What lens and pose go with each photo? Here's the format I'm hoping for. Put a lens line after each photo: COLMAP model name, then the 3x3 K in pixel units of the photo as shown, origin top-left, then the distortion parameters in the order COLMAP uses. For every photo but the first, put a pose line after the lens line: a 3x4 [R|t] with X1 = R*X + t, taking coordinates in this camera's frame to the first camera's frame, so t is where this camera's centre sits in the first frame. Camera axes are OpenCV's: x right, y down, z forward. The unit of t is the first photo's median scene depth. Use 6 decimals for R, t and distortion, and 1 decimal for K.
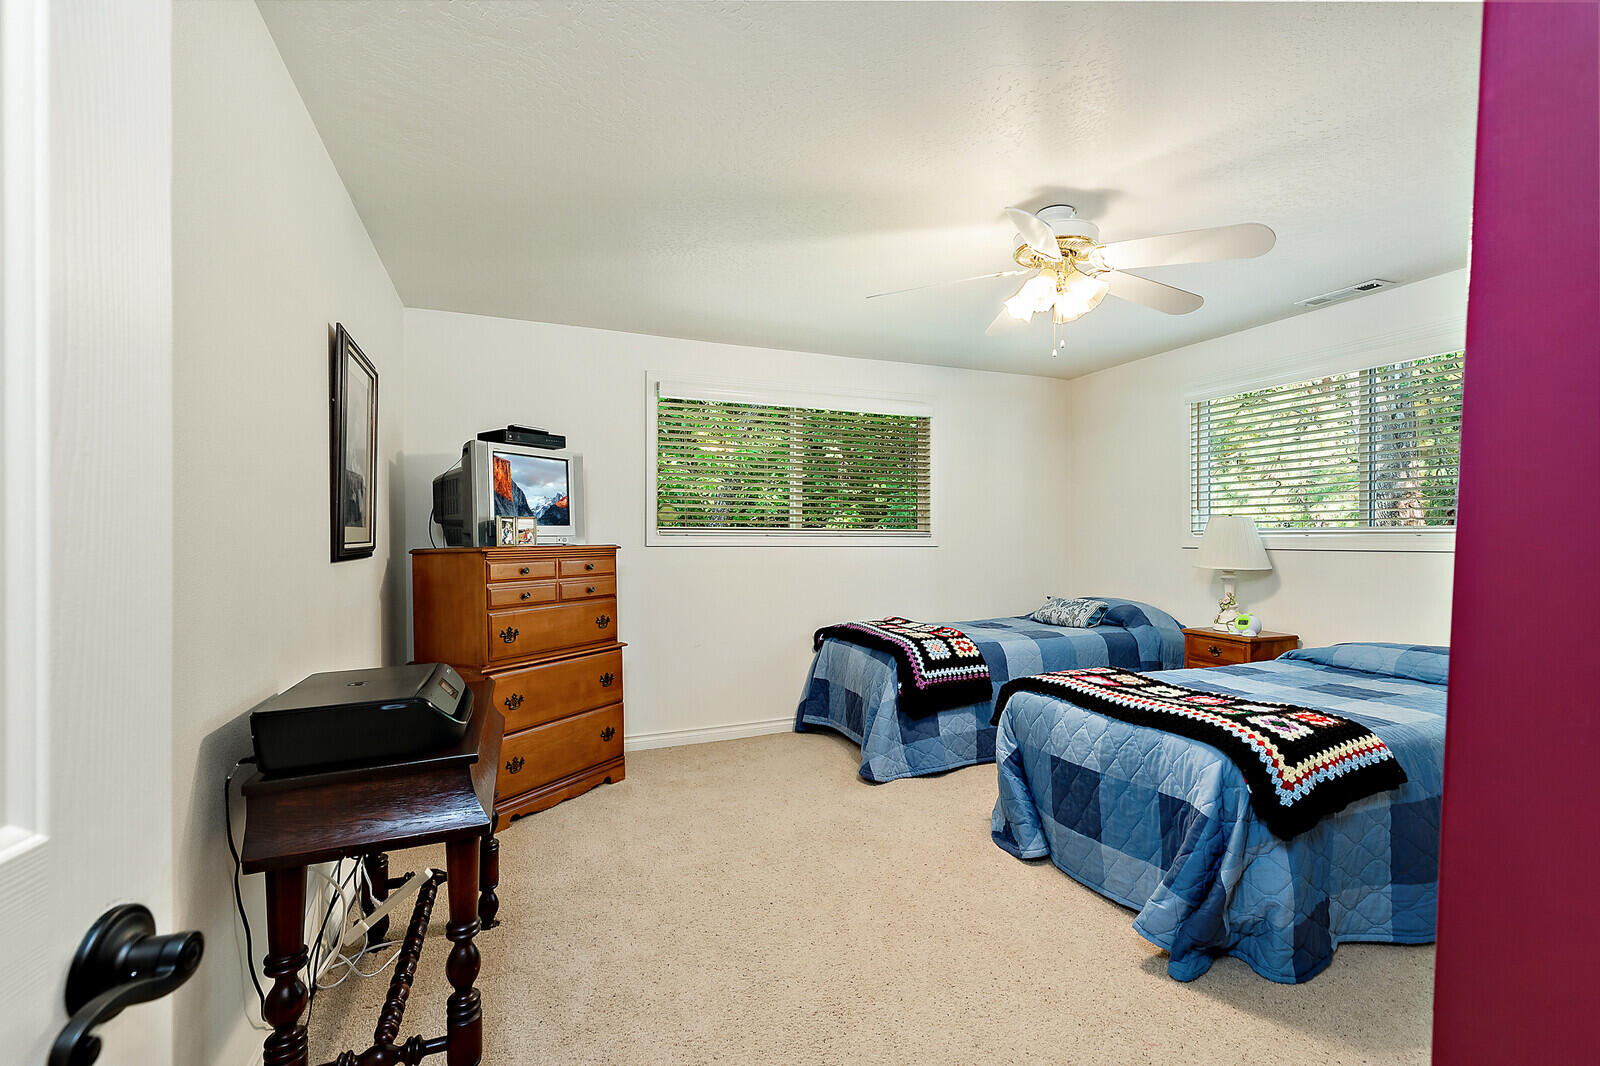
lens RADIAL K [[741.9, 0, 798.3], [0, 741.9, 536.7], [0, 0, 1]] dist [0.021379, -0.000170]
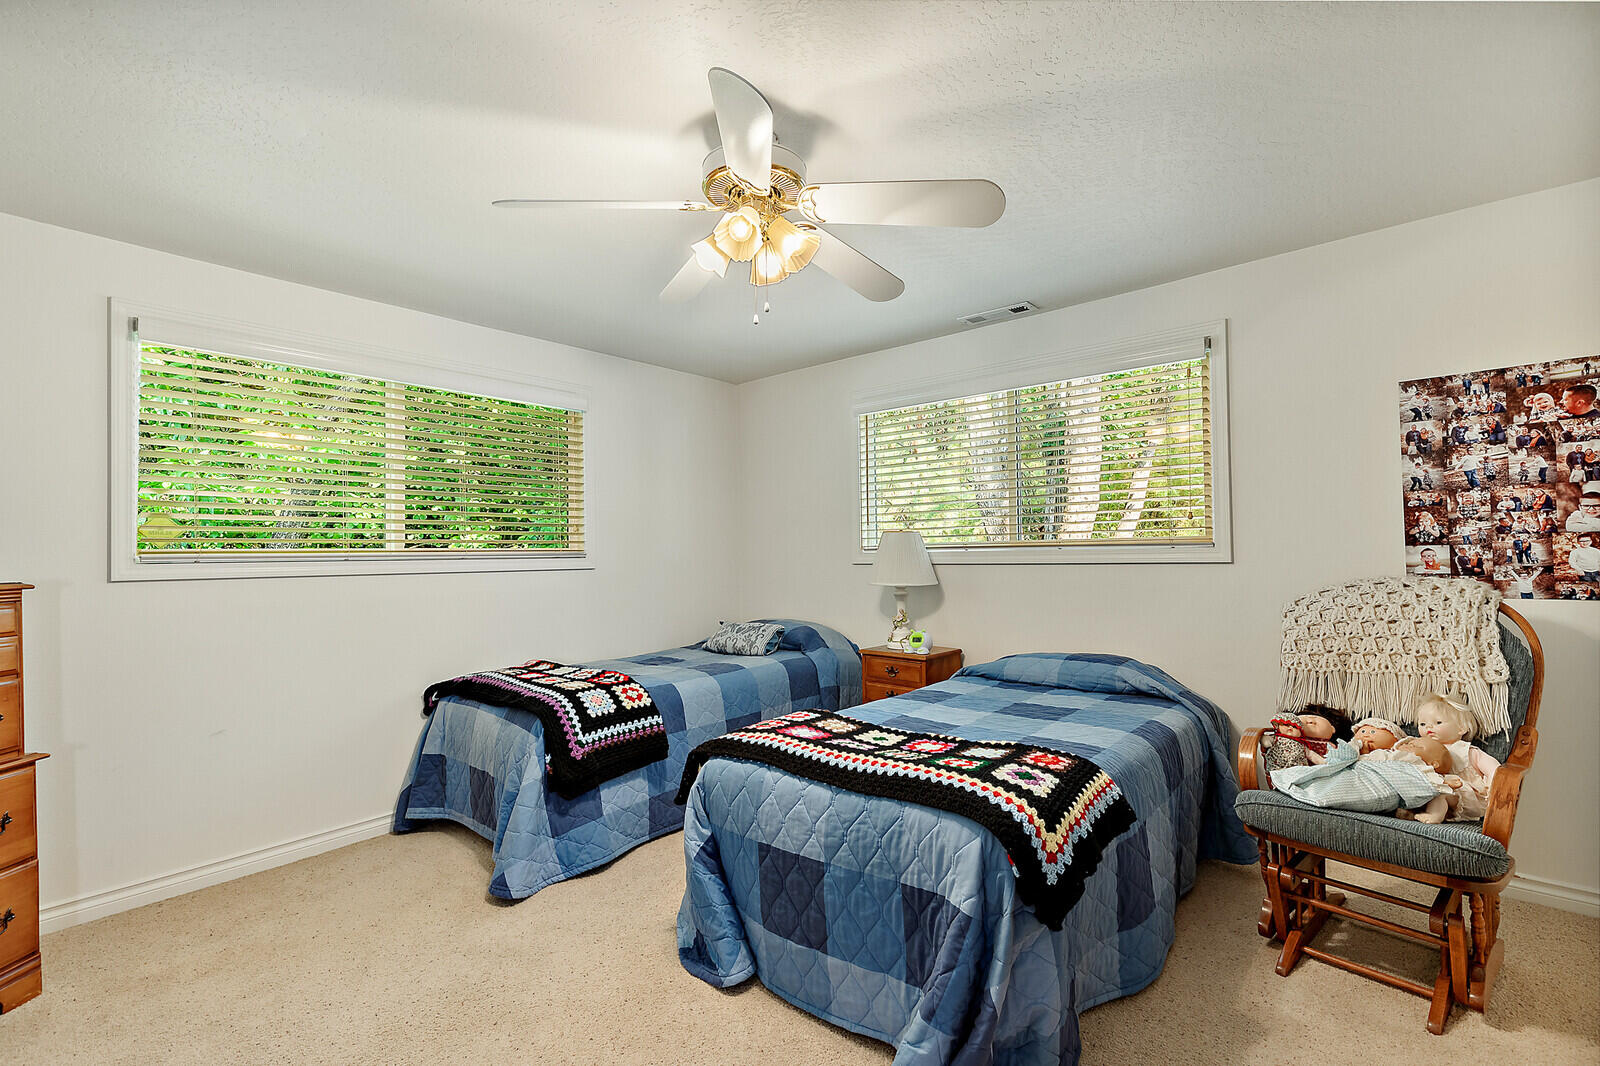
lens RADIAL K [[693.3, 0, 796.1], [0, 693.3, 533.2], [0, 0, 1]] dist [0.001862, -0.000890]
pose [[0.884117, -0.002777, 0.467258, 0.032978], [0.016570, 0.999540, -0.025412, -0.003876], [-0.466973, 0.030210, 0.883756, 0.267487]]
